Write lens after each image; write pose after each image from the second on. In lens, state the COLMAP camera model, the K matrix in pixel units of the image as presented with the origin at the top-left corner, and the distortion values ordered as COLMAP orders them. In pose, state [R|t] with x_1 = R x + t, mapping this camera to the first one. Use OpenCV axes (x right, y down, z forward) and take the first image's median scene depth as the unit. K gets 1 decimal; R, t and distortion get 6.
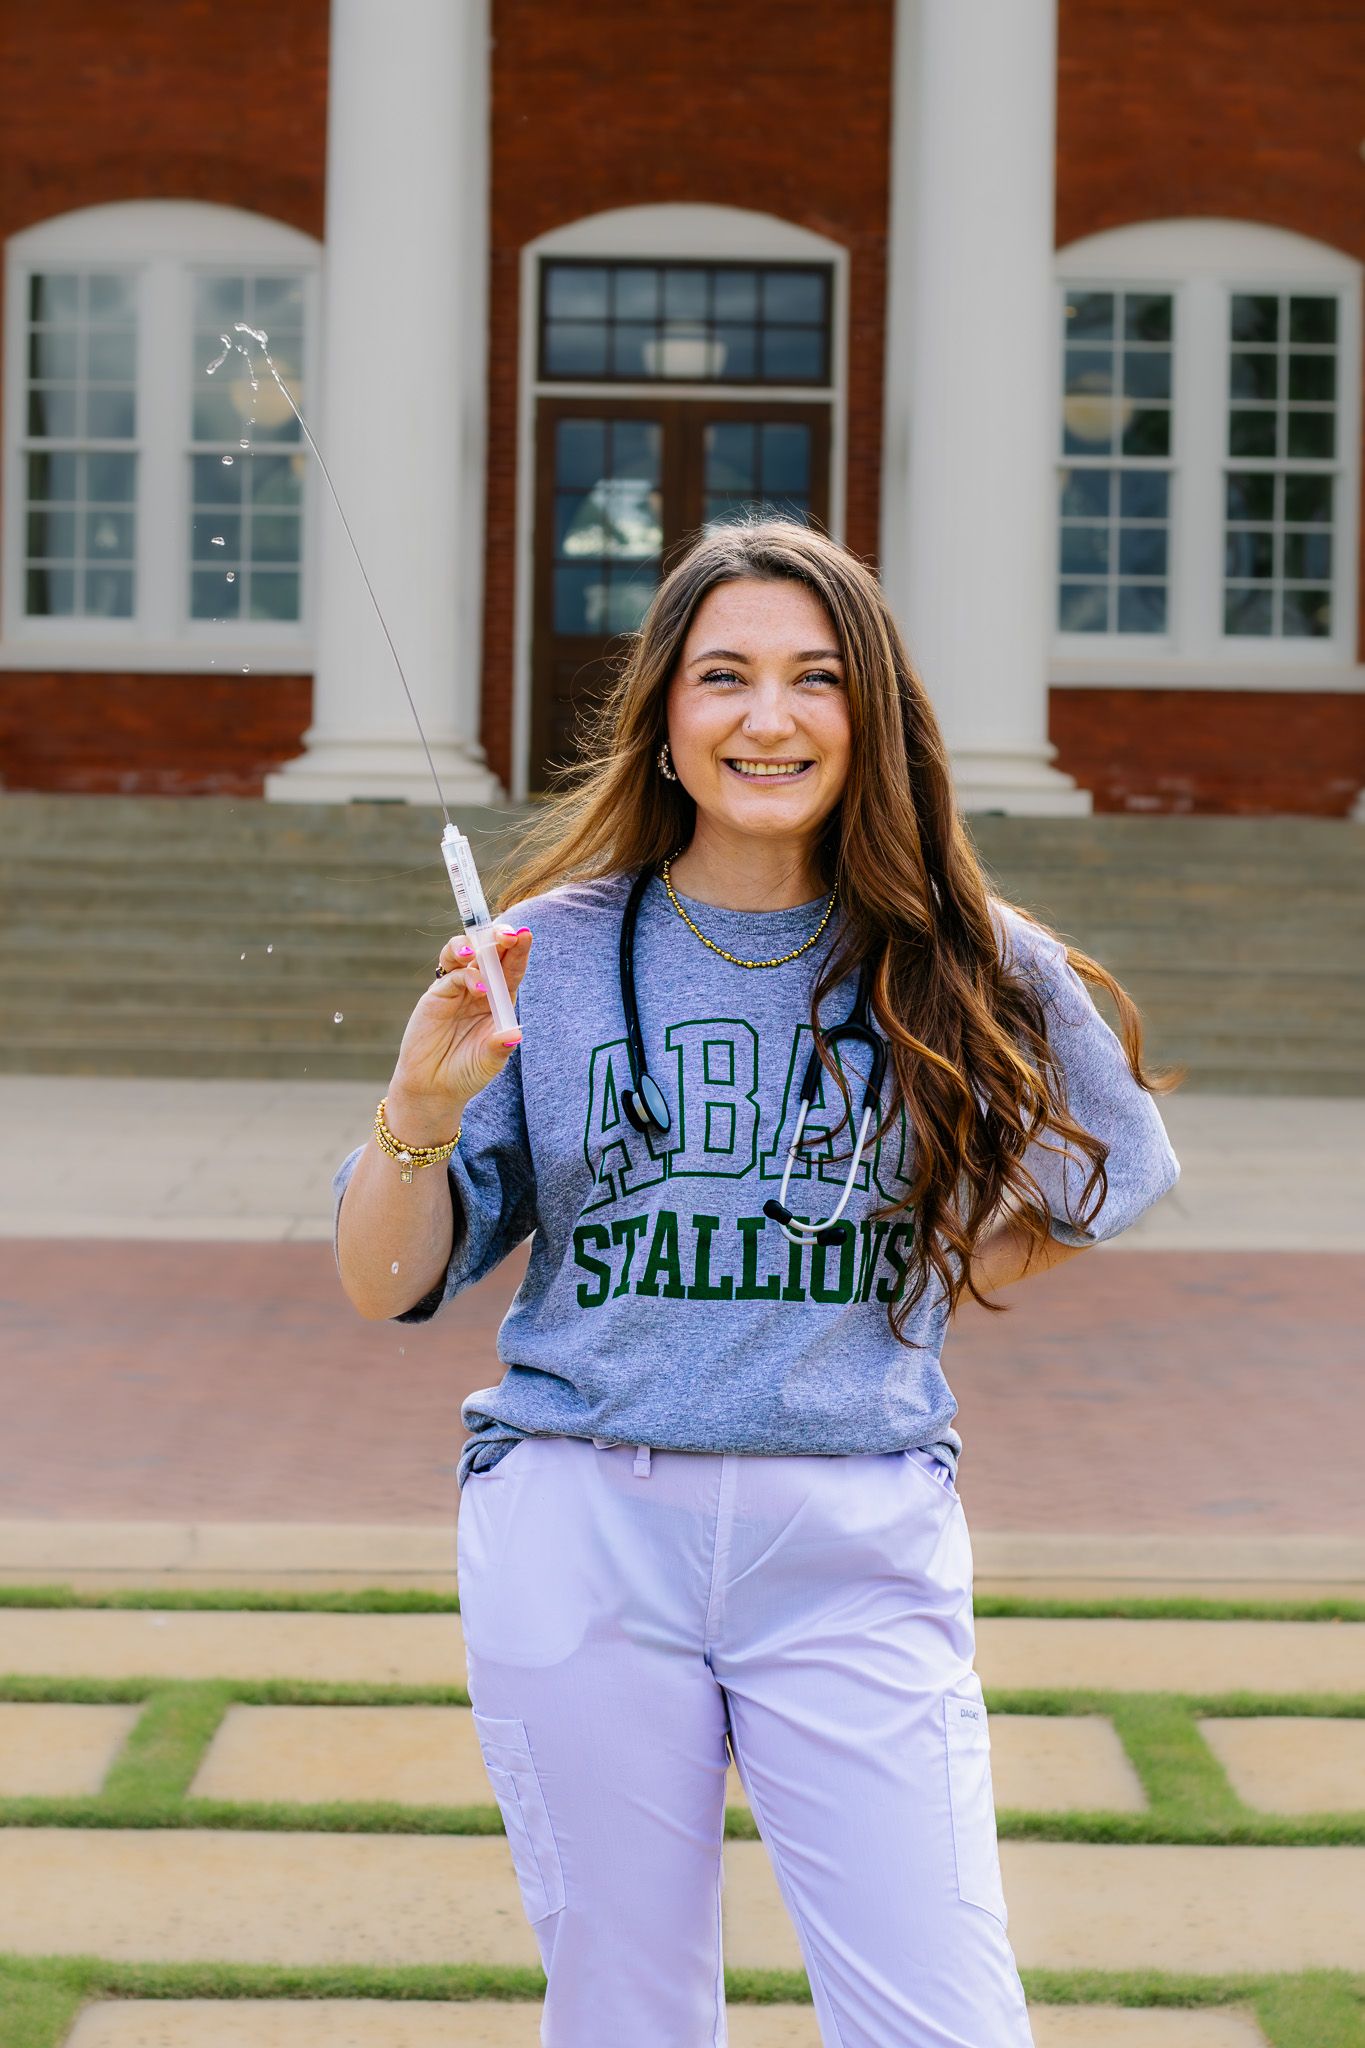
lens RADIAL K [[4656.0, 0, 682.5], [0, 4656.0, 1024.0], [0, 0, 1]] dist [-0.098179, -0.005511]
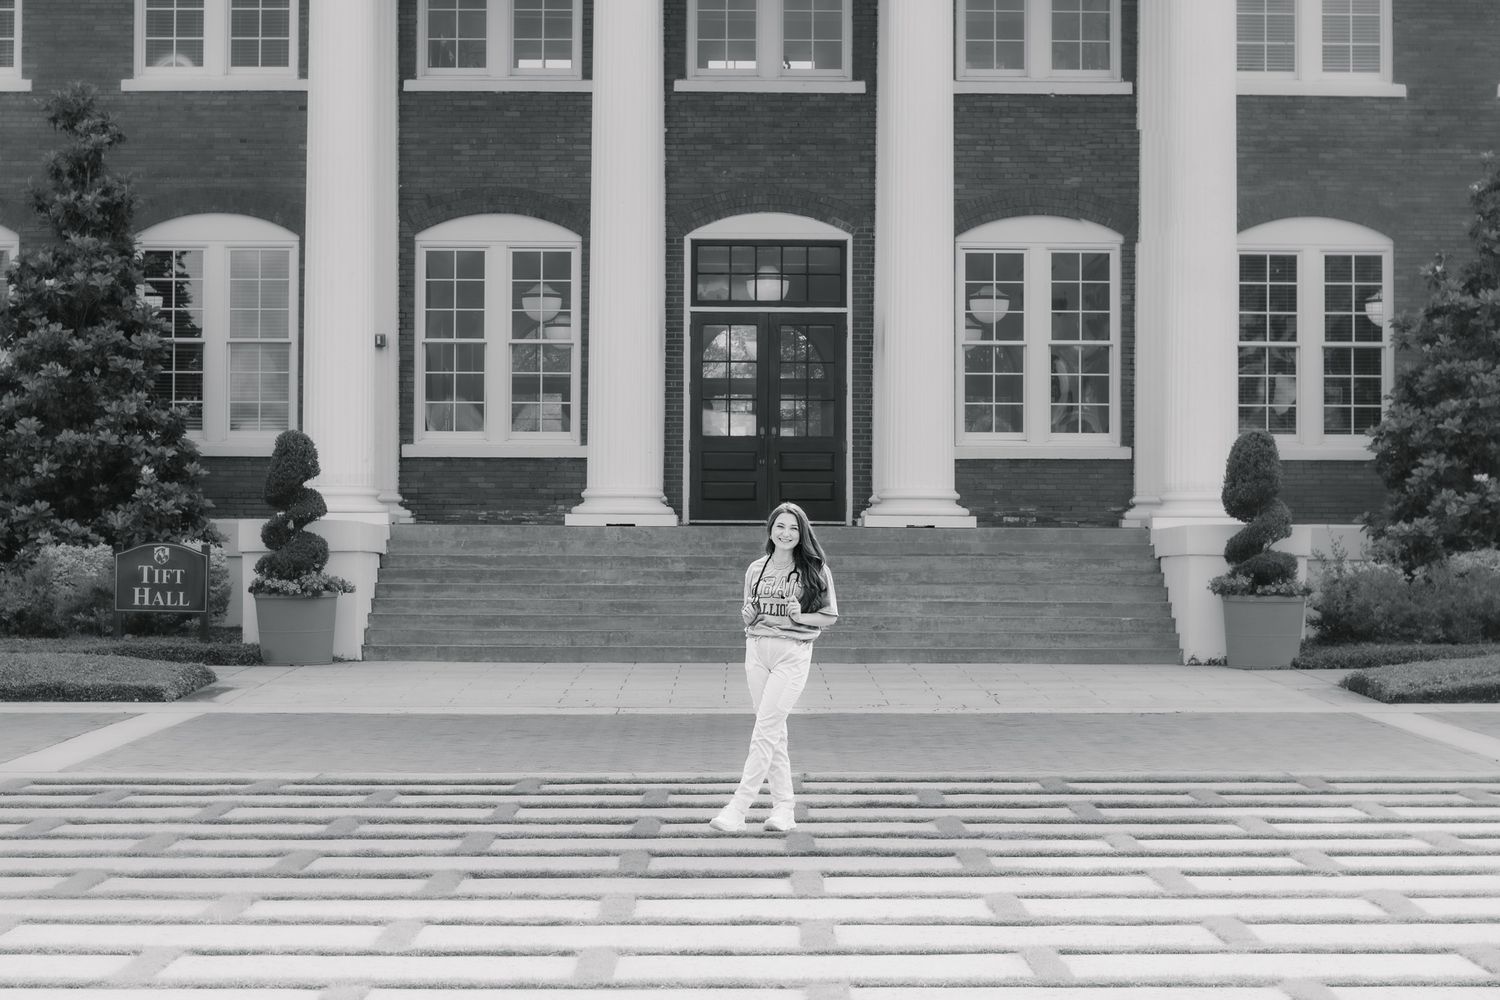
lens RADIAL K [[3442.1, 0, 750.0], [0, 3442.1, 500.0], [0, 0, 1]] dist [-0.025171, -0.874416]
pose [[0.999910, -0.013401, -0.000277, -0.008538], [0.013370, 0.998645, -0.050294, 0.015101], [0.000950, 0.050285, 0.998734, -0.442245]]
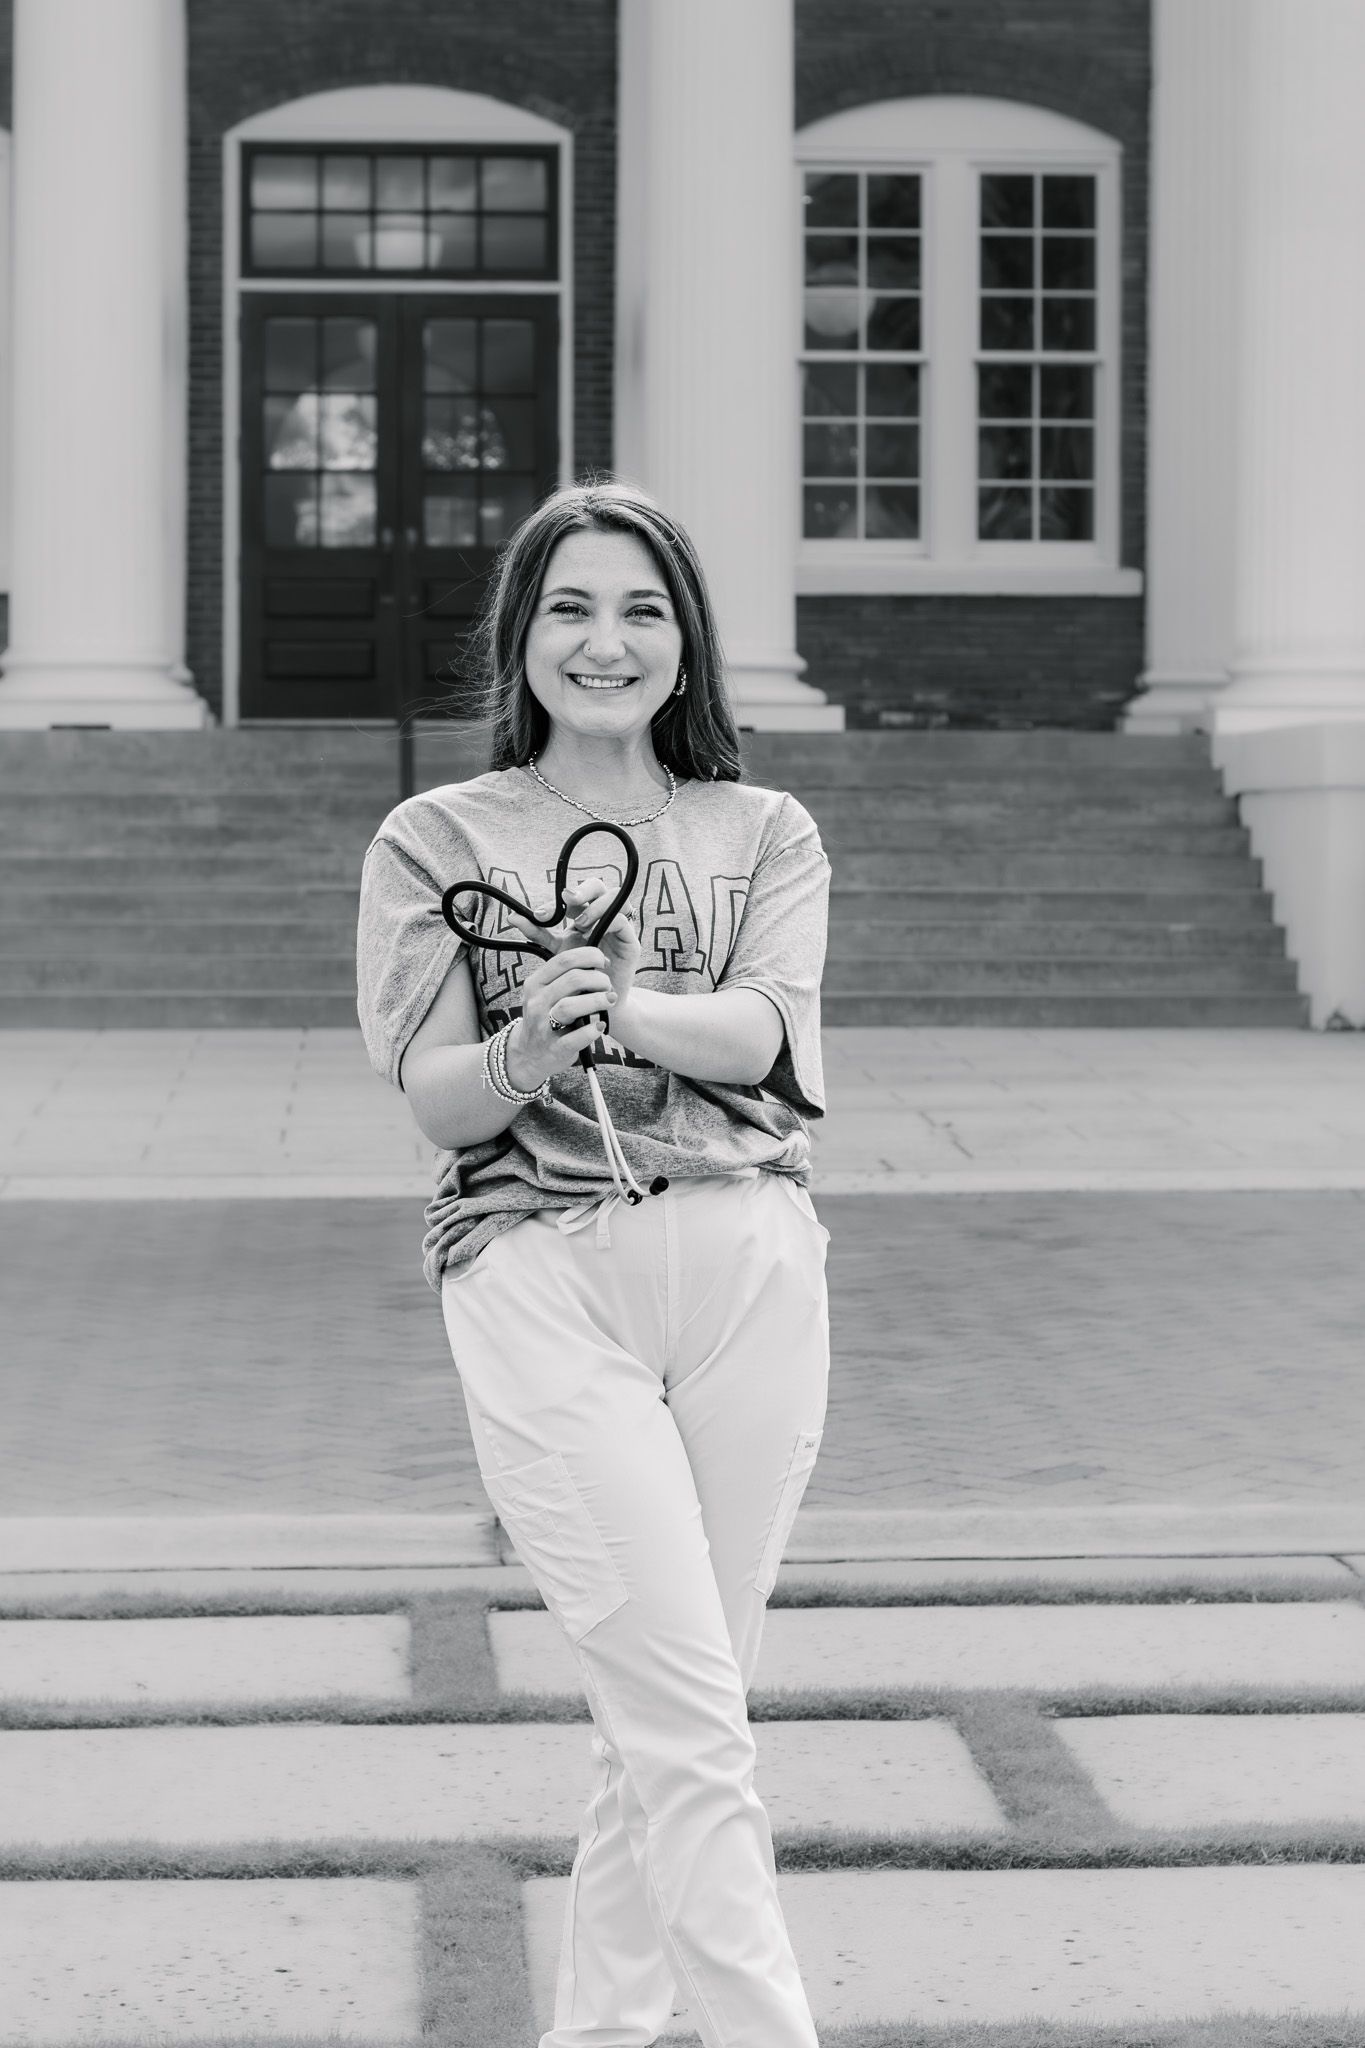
lens RADIAL K [[4873.0, 0, 682.5], [0, 4873.0, 1024.0], [0, 0, 1]] dist [-0.079324, -0.190301]
pose [[0.998111, -0.018214, 0.058673, -0.003169], [0.017499, 0.999767, 0.012665, 0.001009], [-0.058890, -0.011614, 0.998197, 0.020516]]
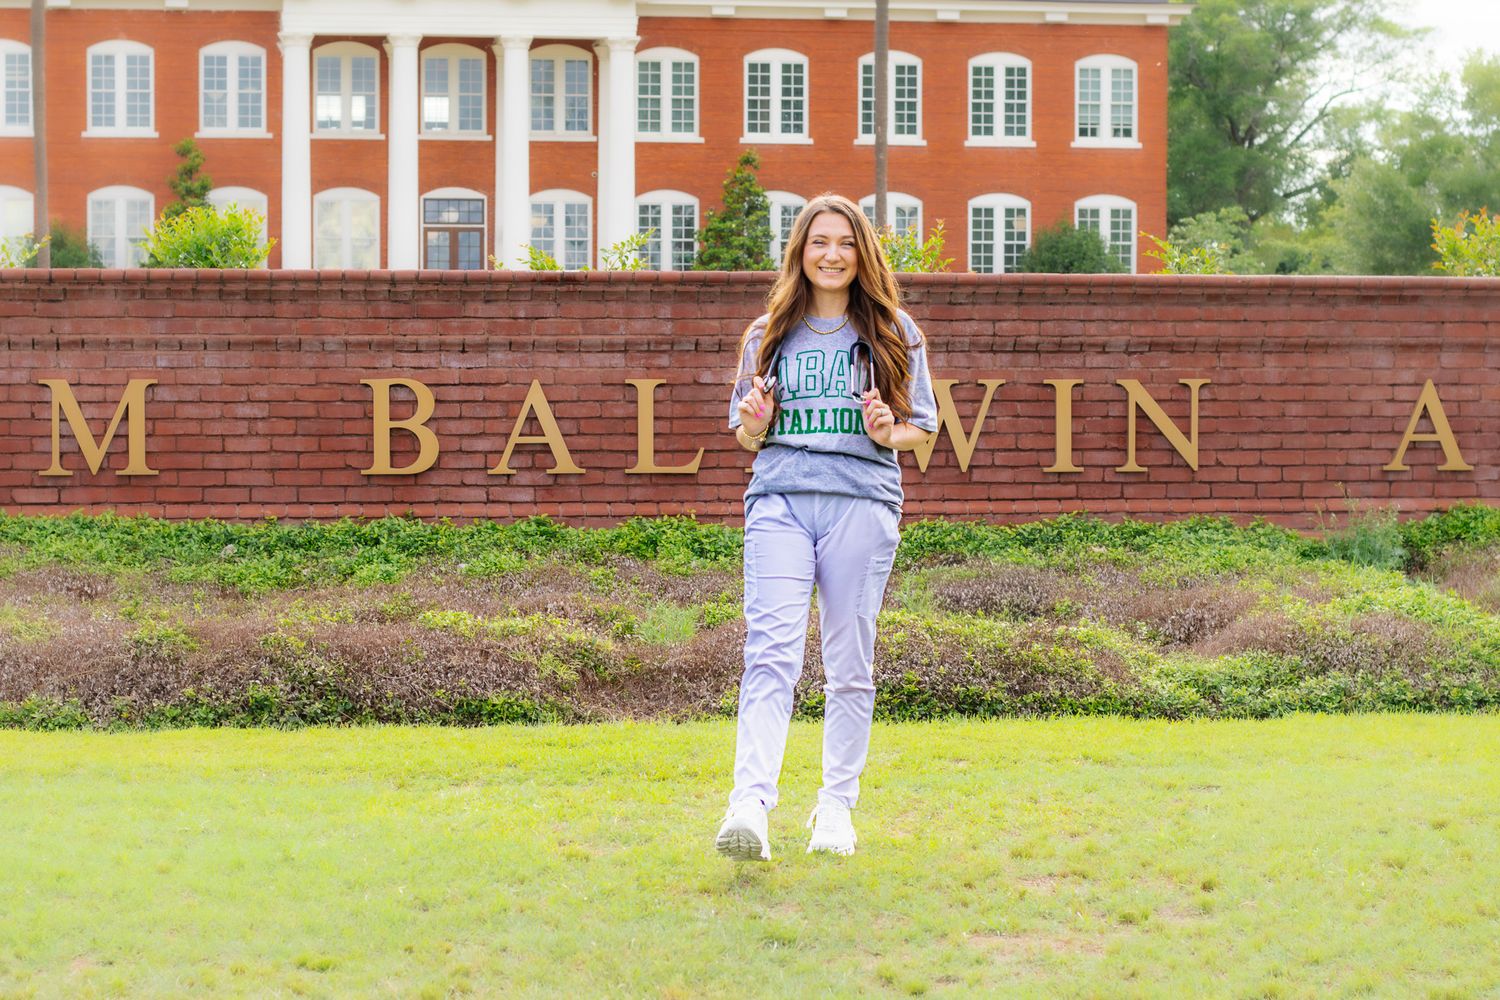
lens RADIAL K [[3433.9, 0, 750.0], [0, 3433.9, 500.0], [0, 0, 1]] dist [-0.077343, -0.180406]
pose [[0.990792, -0.020069, 0.133898, -0.190301], [0.019237, 0.999787, 0.007501, 0.138804], [-0.134020, -0.004856, 0.990967, -2.766131]]
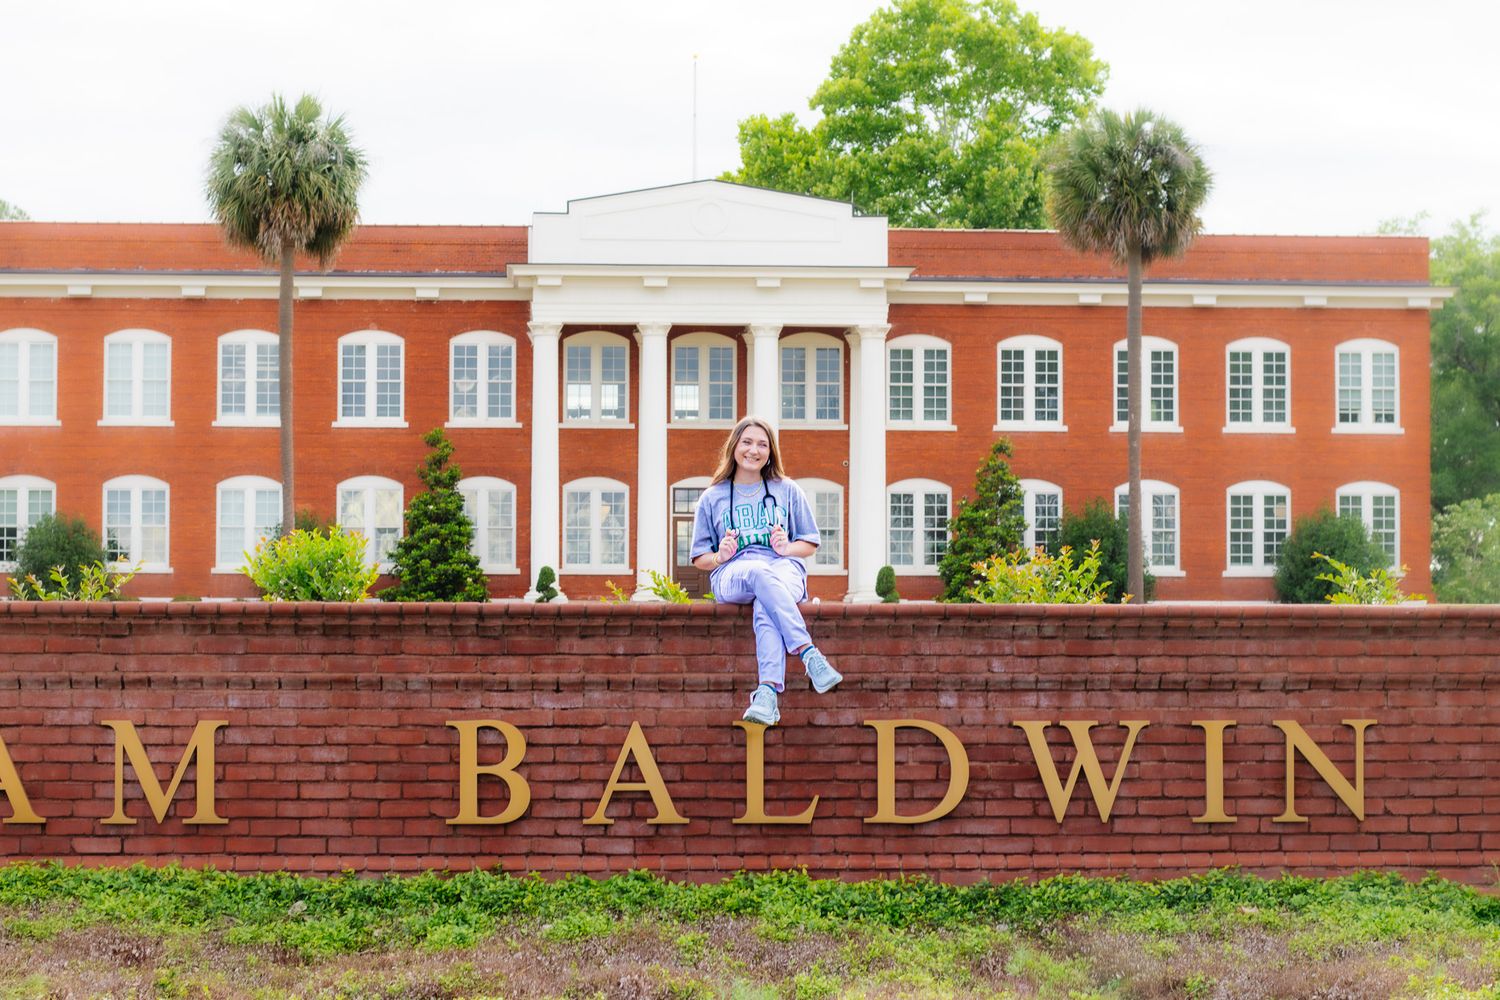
lens RADIAL K [[3462.8, 0, 750.0], [0, 3462.8, 500.0], [0, 0, 1]] dist [-0.050210, -0.451795]
pose [[0.998222, -0.012413, 0.058298, -0.170990], [0.016874, 0.996915, -0.076659, 0.132534], [-0.057166, 0.077507, 0.995352, -2.740307]]
